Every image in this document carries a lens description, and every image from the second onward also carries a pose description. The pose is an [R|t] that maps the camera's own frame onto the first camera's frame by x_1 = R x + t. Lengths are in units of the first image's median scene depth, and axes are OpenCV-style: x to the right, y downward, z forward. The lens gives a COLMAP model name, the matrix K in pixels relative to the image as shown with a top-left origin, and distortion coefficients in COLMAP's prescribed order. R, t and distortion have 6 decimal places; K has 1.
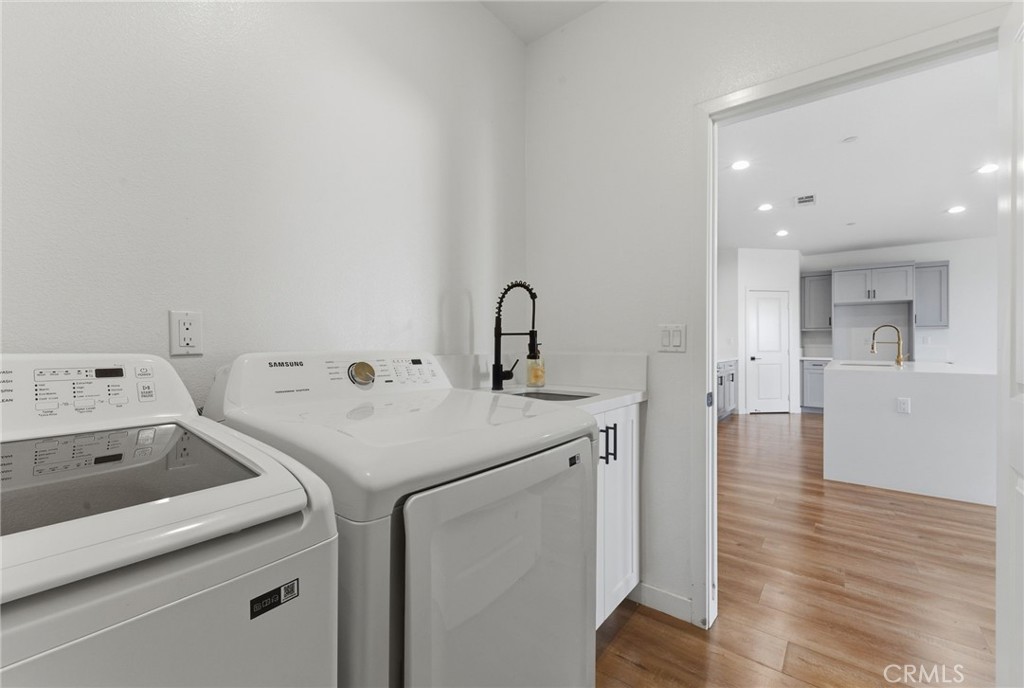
lens RADIAL K [[414.3, 0, 511.4], [0, 414.3, 335.2], [0, 0, 1]] dist [-0.000470, 0.000095]
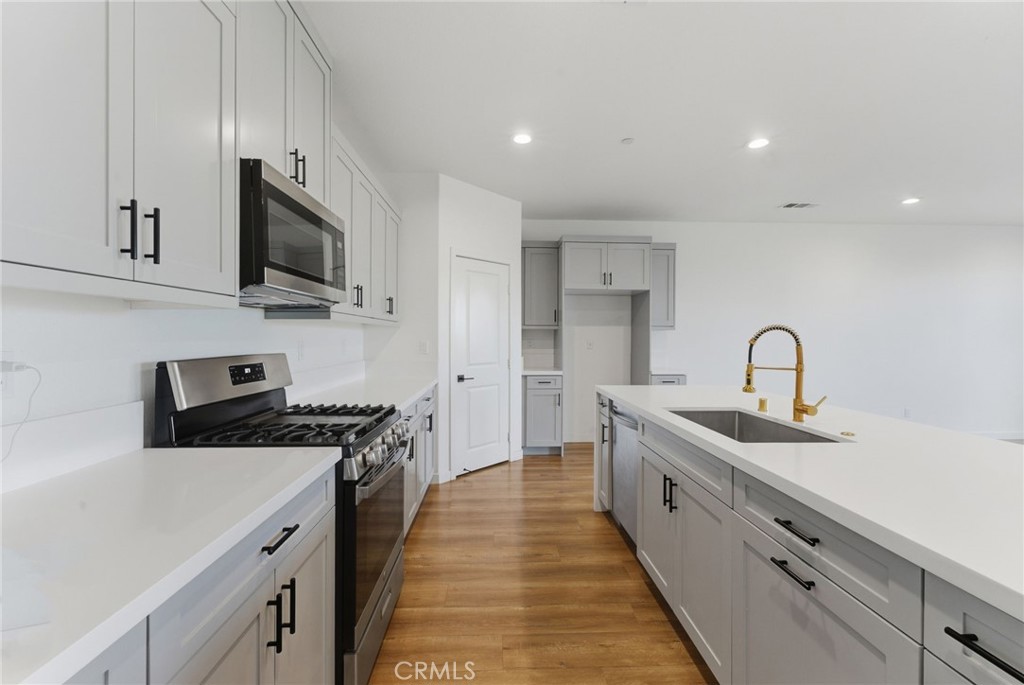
lens RADIAL K [[425.5, 0, 511.9], [0, 425.5, 336.3], [0, 0, 1]] dist [-0.006159, 0.000767]
pose [[0.766382, -0.001021, 0.642385, 0.262886], [-0.010924, 0.999833, 0.014621, -0.010014], [-0.642293, -0.018223, 0.766243, 0.510154]]
